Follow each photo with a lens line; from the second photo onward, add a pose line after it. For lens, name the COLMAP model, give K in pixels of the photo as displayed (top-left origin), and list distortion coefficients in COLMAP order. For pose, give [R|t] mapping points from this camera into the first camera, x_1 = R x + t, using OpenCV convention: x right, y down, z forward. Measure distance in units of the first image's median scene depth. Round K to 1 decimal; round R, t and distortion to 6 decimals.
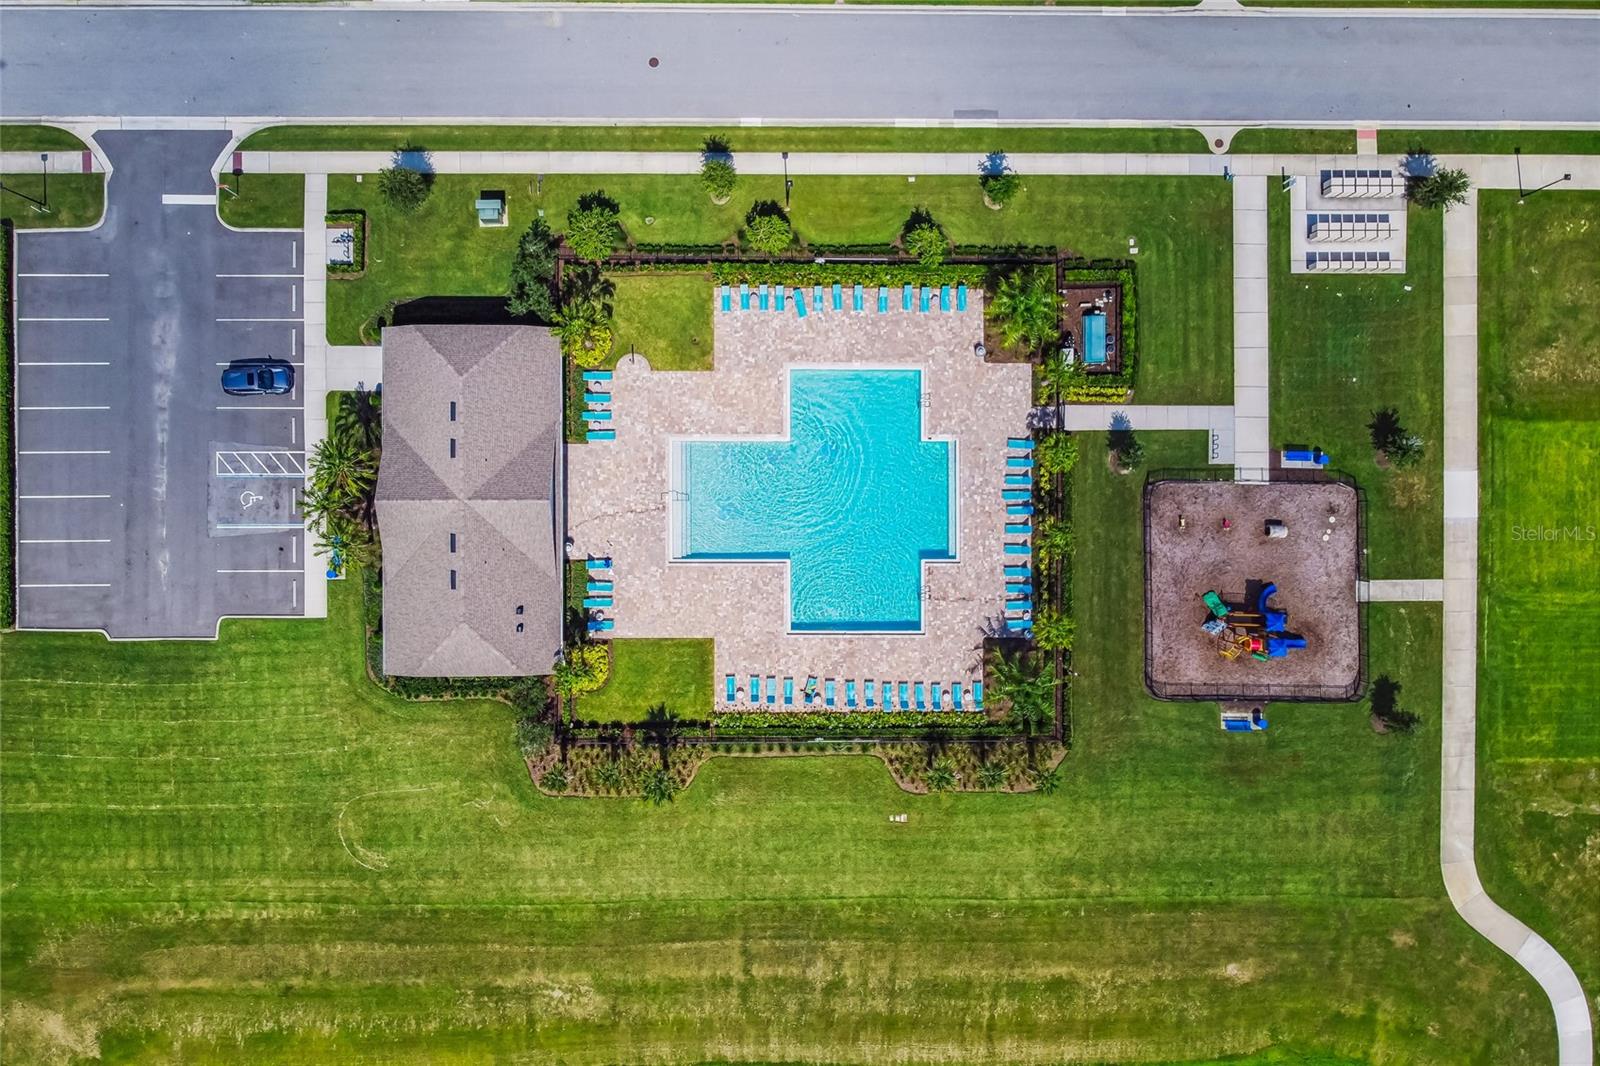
lens RADIAL K [[1244.0, 0, 802.0], [0, 1244.0, 528.6], [0, 0, 1]] dist [-0.002963, -0.000695]
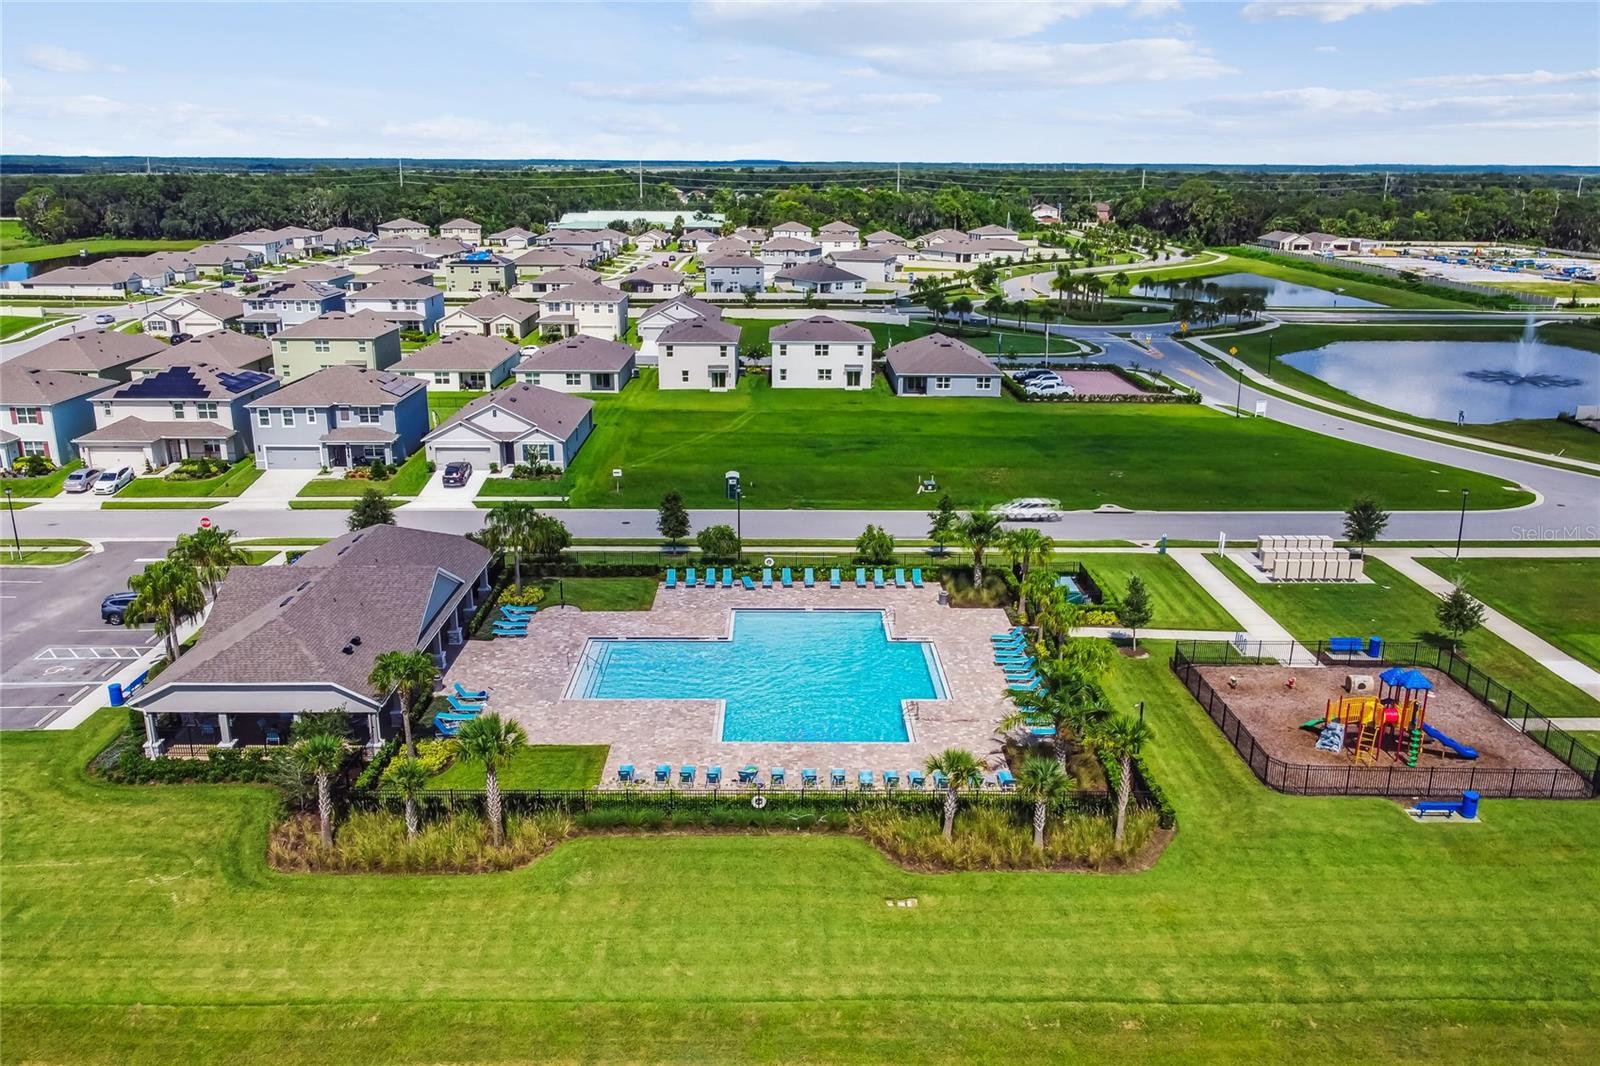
lens RADIAL K [[1244.0, 0, 799.5], [0, 1244.0, 530.9], [0, 0, 1]] dist [-0.002963, -0.000695]
pose [[0.999550, -0.029848, 0.002922, 0.035886], [0.011090, 0.277326, -0.960712, 0.719789], [0.027865, 0.960312, 0.277532, 0.694359]]
